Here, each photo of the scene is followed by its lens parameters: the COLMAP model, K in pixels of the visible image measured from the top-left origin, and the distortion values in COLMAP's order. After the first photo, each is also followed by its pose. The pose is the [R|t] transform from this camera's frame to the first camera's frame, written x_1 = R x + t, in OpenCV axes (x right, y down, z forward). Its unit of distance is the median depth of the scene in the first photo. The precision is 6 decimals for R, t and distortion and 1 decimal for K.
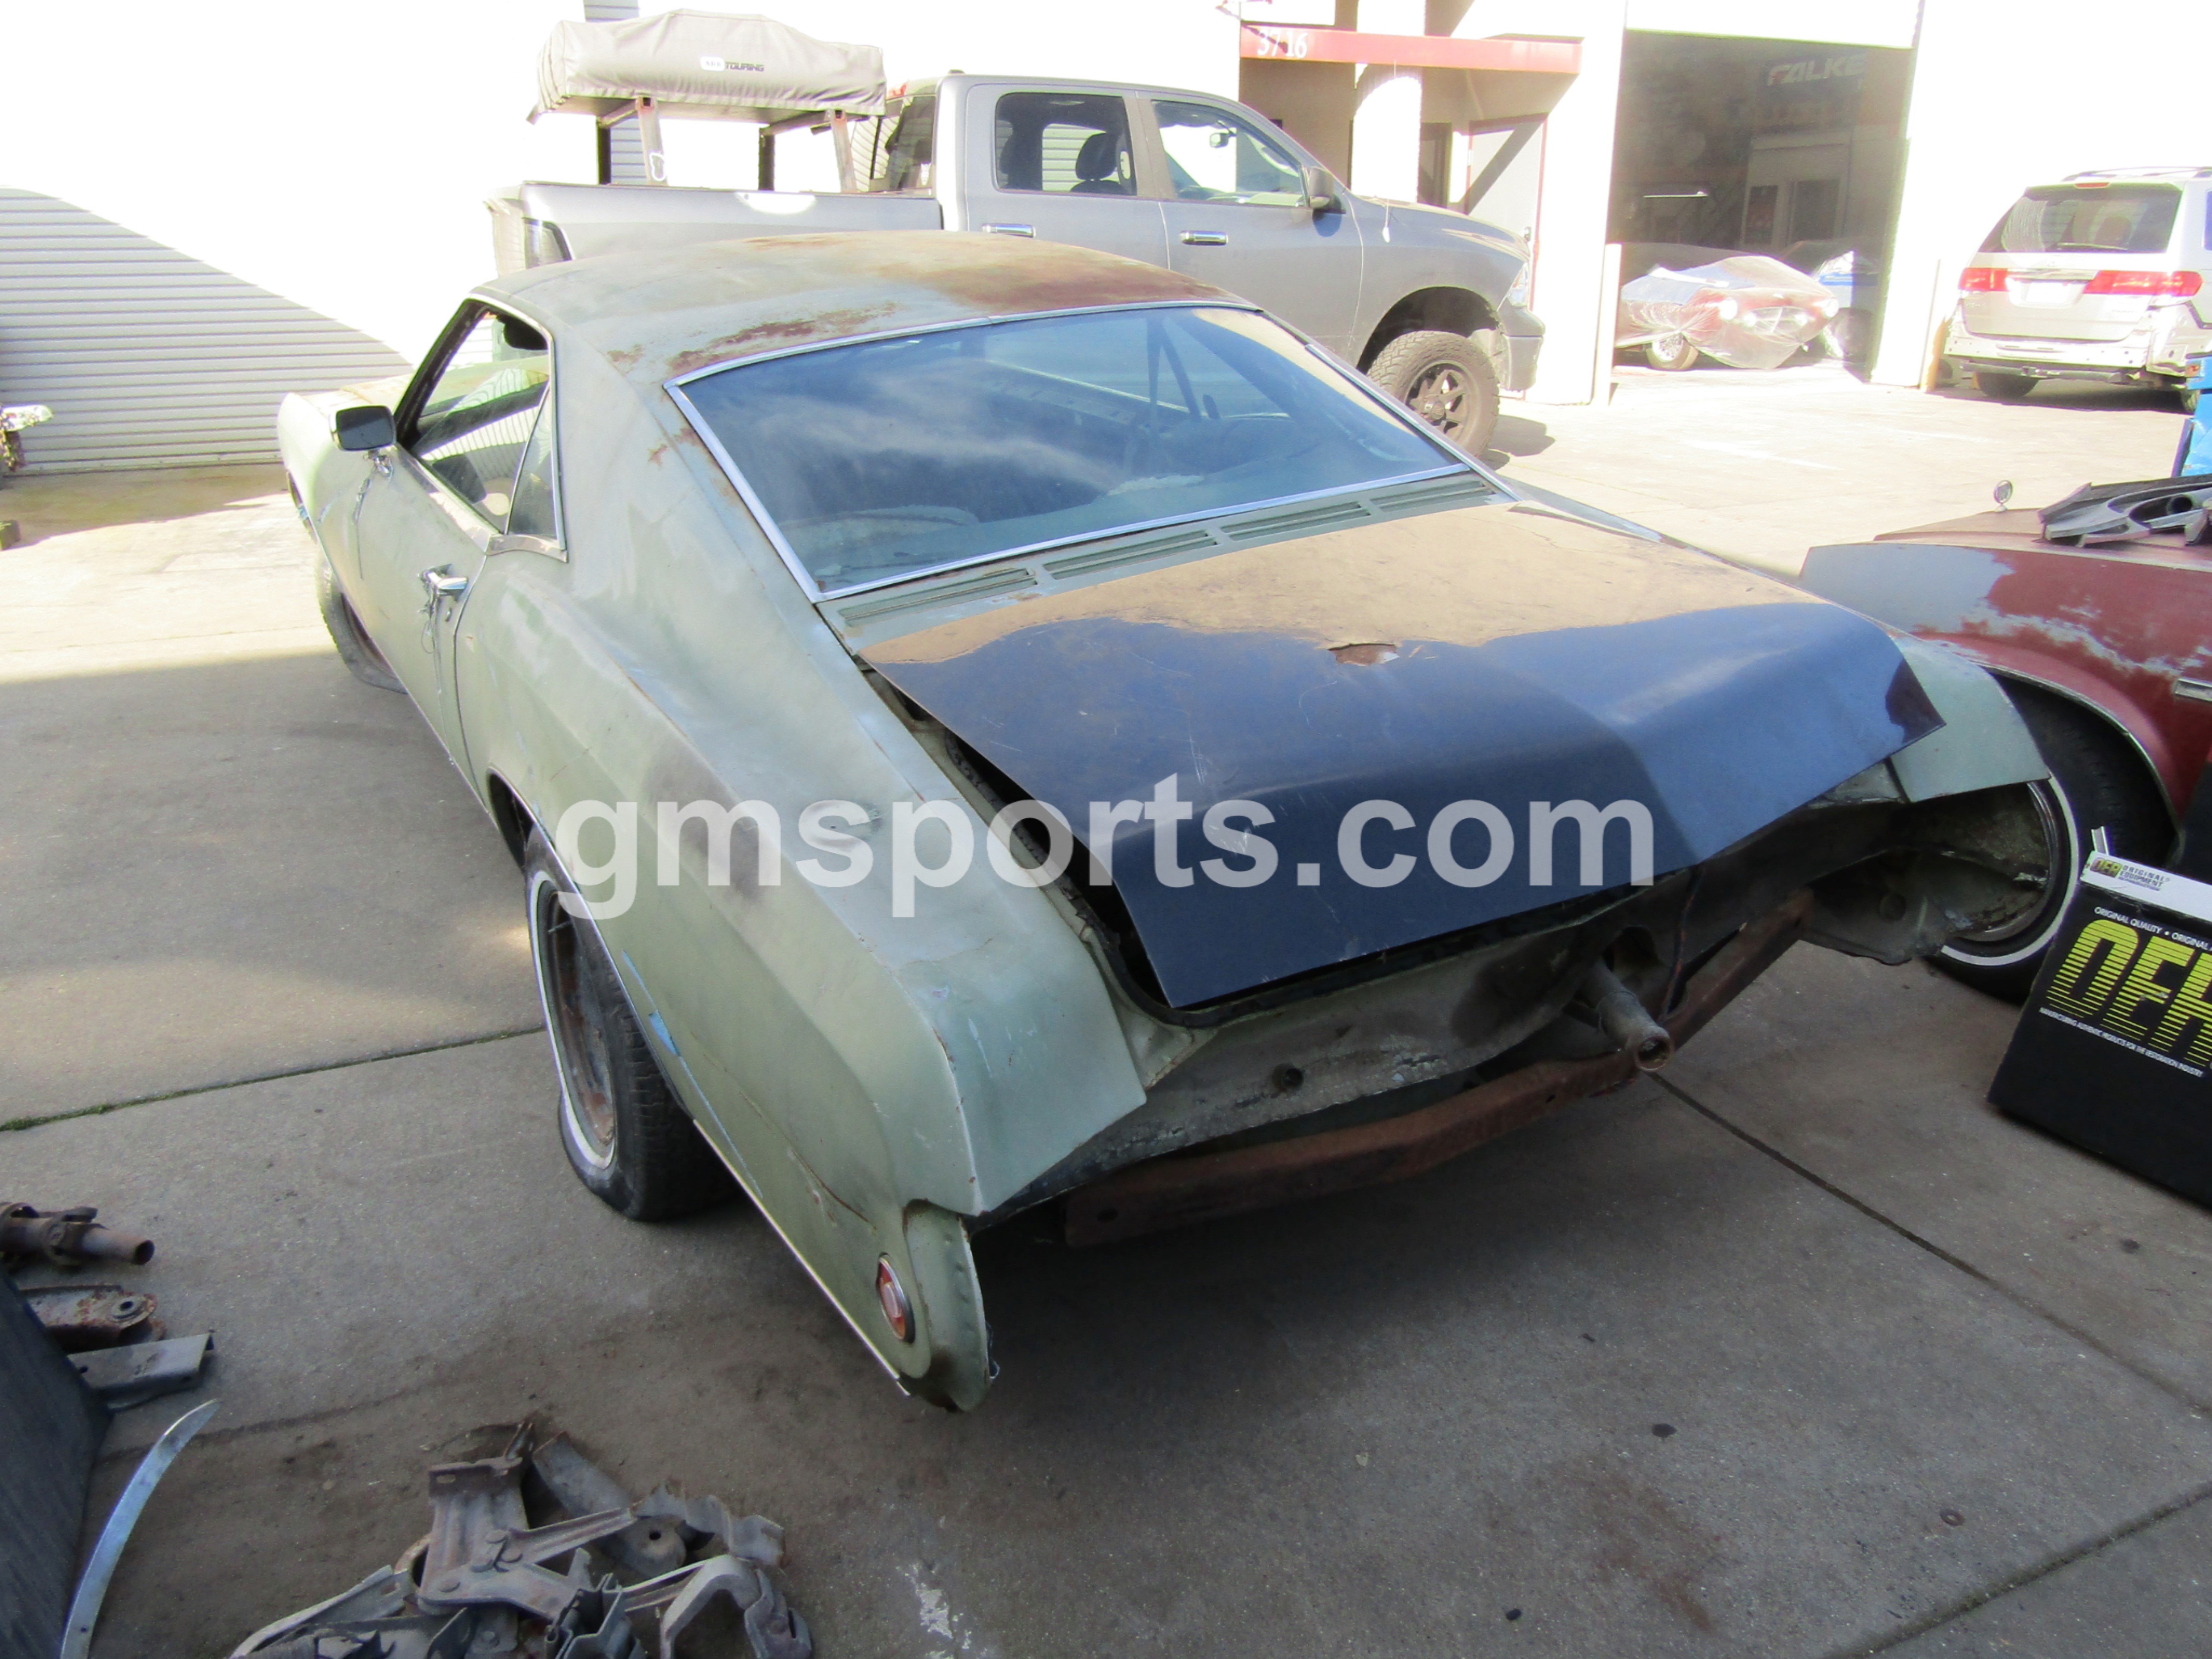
lens RADIAL K [[1576.2, 0, 1099.3], [0, 1576.2, 821.8], [0, 0, 1]] dist [-0.015702, -0.000476]
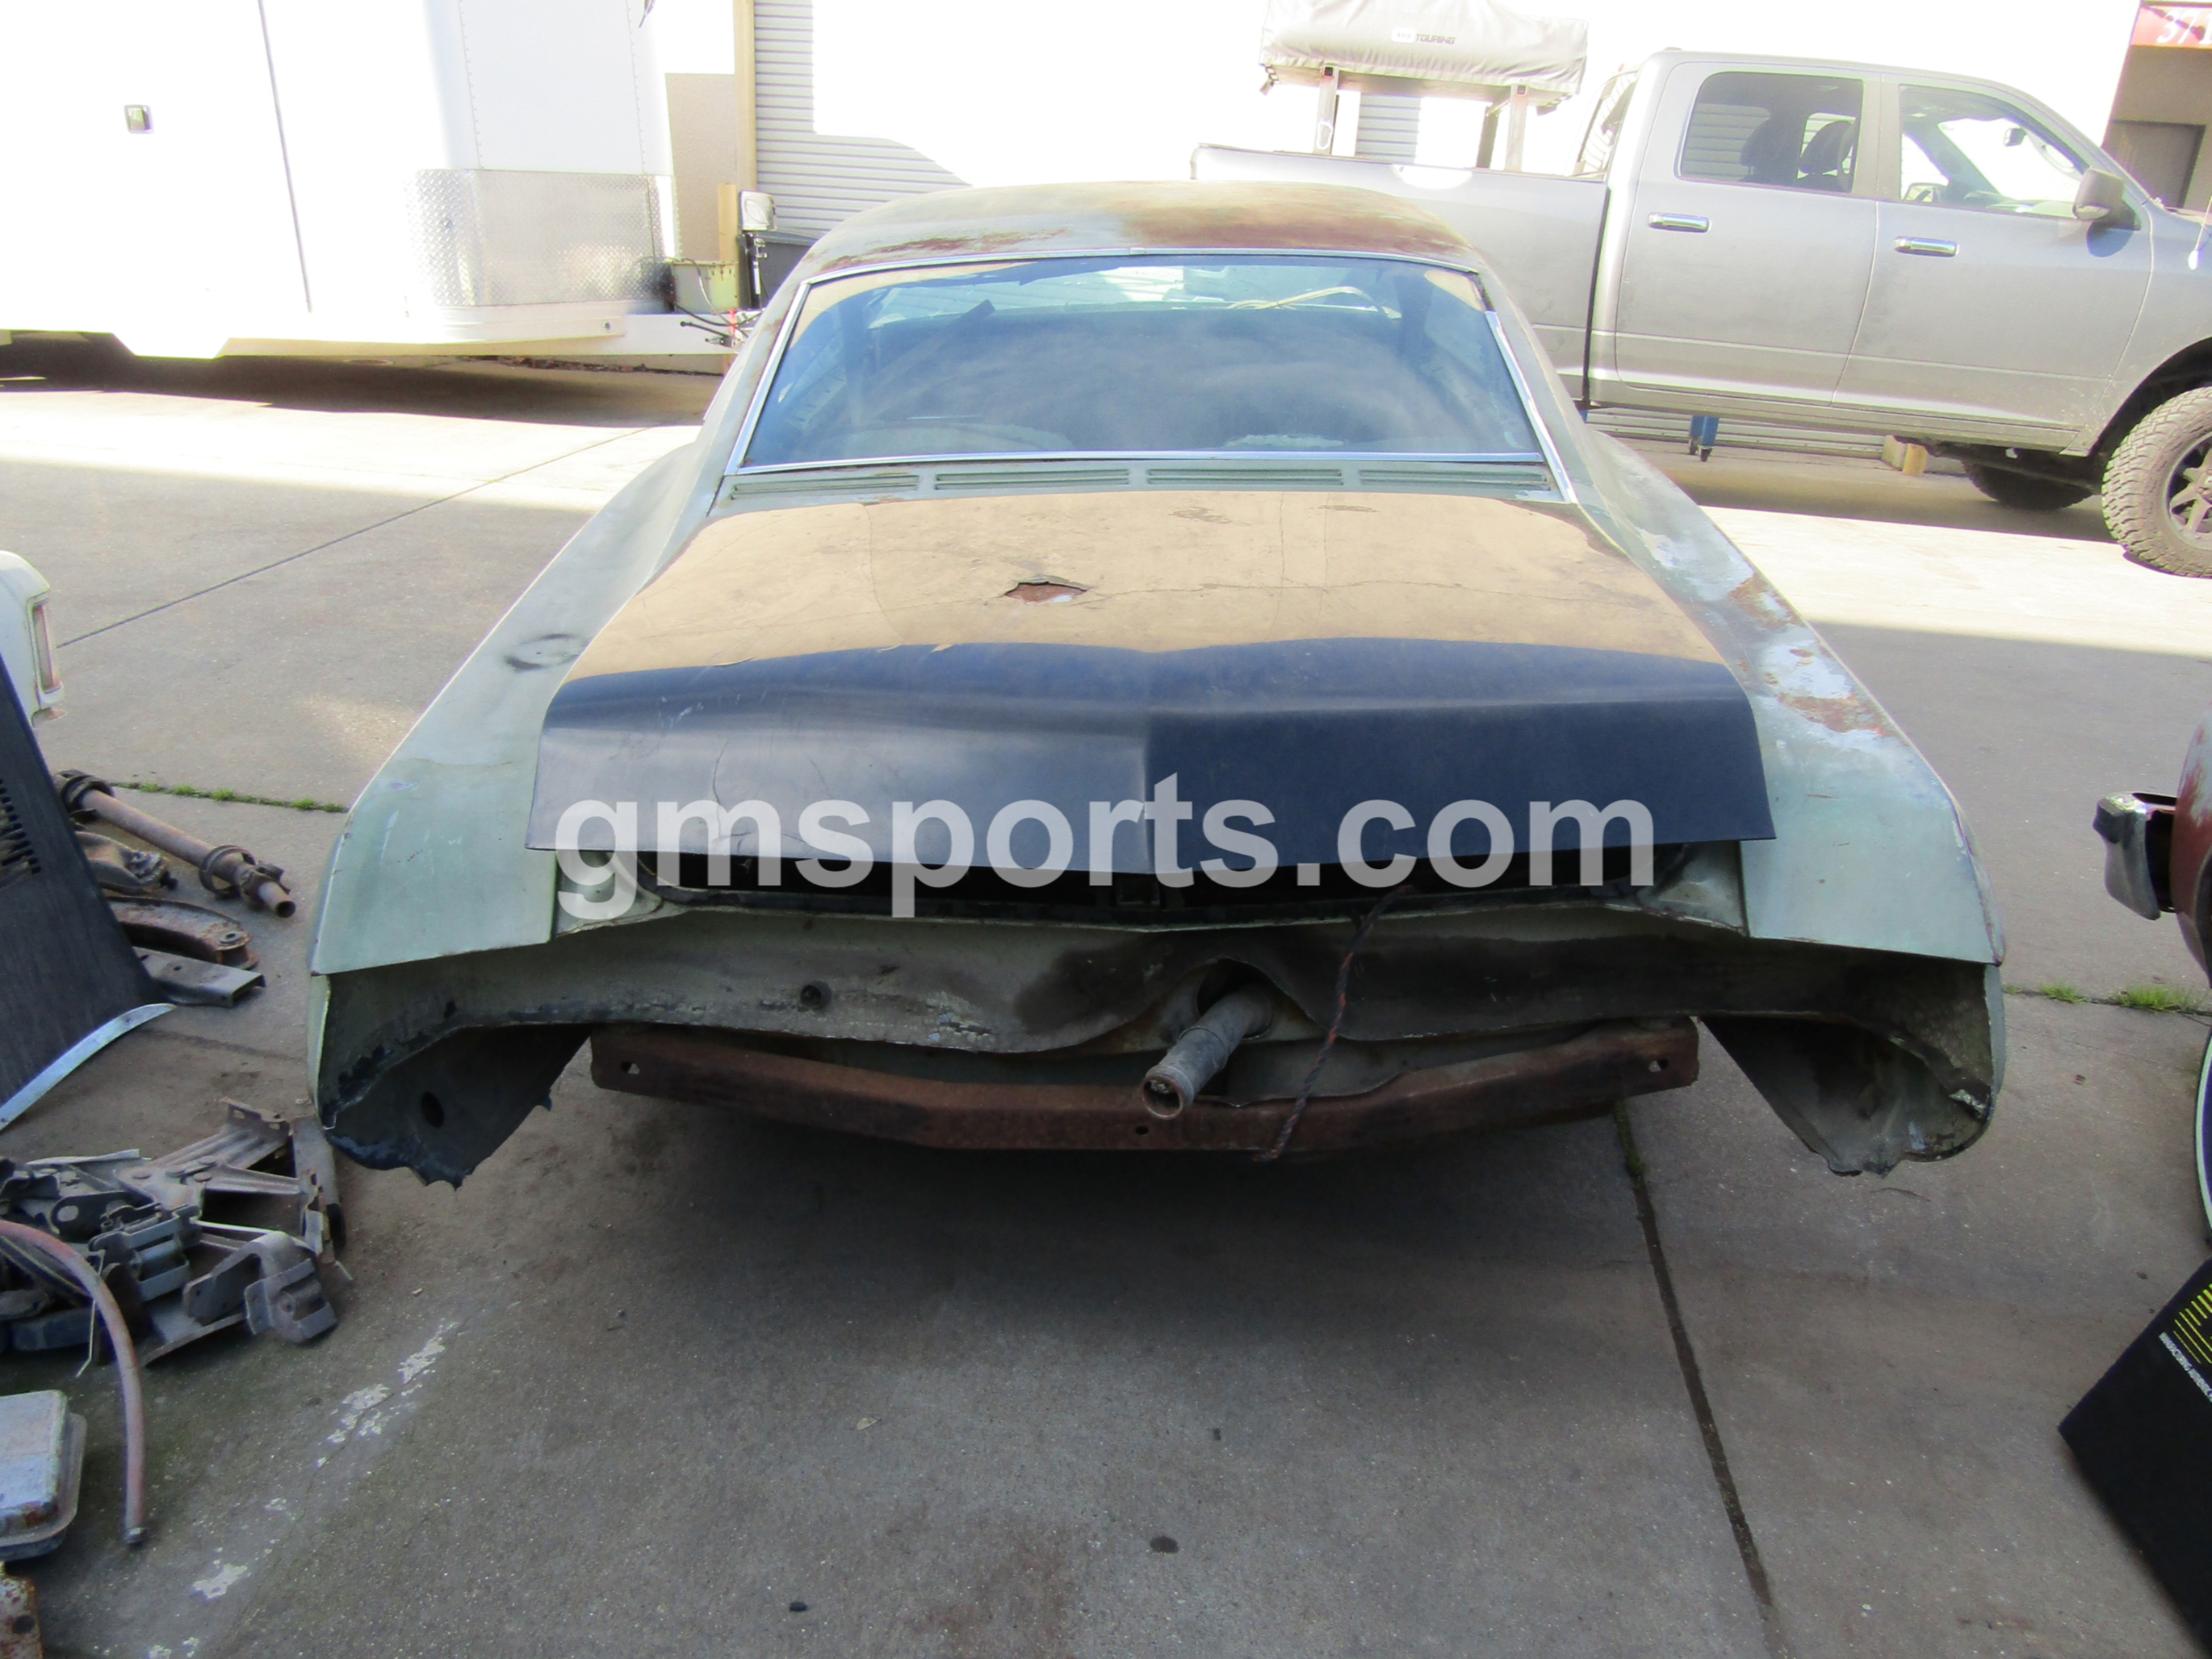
lens RADIAL K [[1575.8, 0, 1106.0], [0, 1575.8, 829.5], [0, 0, 1]] dist [-0.005236, 0.001717]
pose [[0.847710, 0.242030, -0.472026, 0.537514], [-0.241373, 0.968382, 0.063055, -0.031421], [0.472363, 0.060482, 0.879327, 0.170931]]
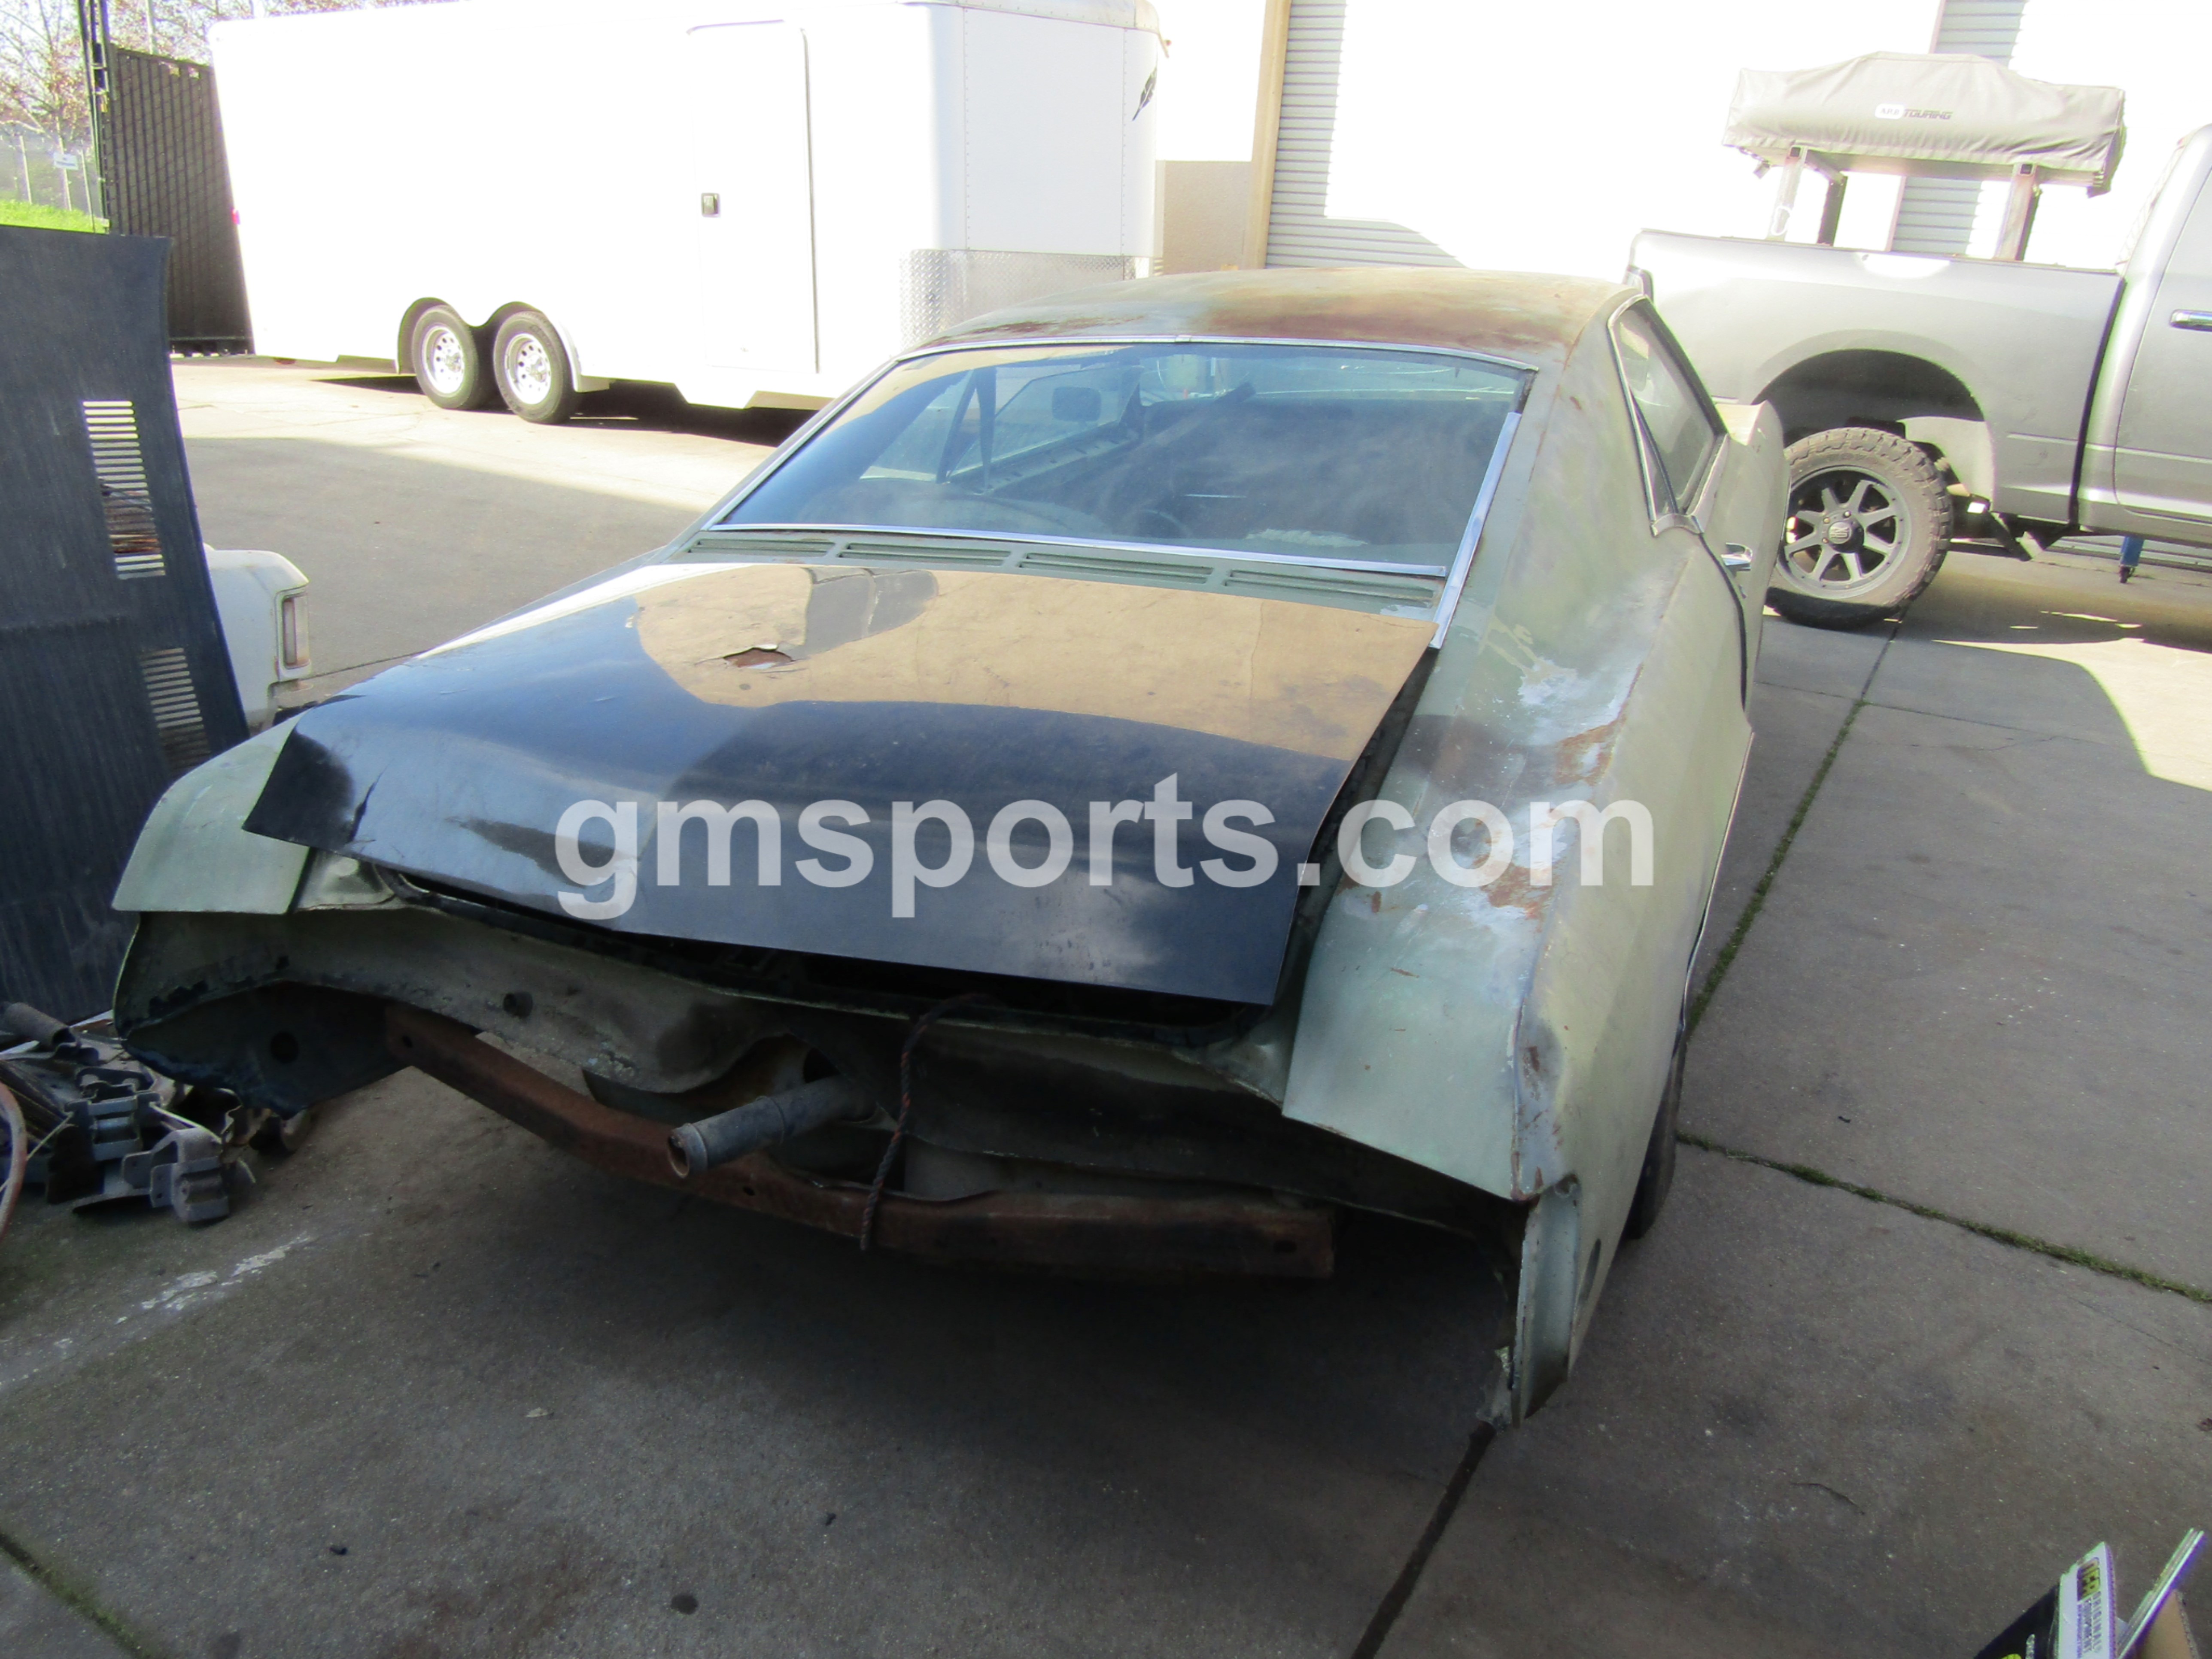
lens RADIAL K [[1583.1, 0, 1106.0], [0, 1583.1, 829.5], [0, 0, 1]] dist [-0.004927, 0.004127]
pose [[0.588430, 0.320353, -0.742378, 0.838694], [-0.347948, 0.929124, 0.125145, -0.164530], [0.729851, 0.184670, 0.658190, 0.432461]]
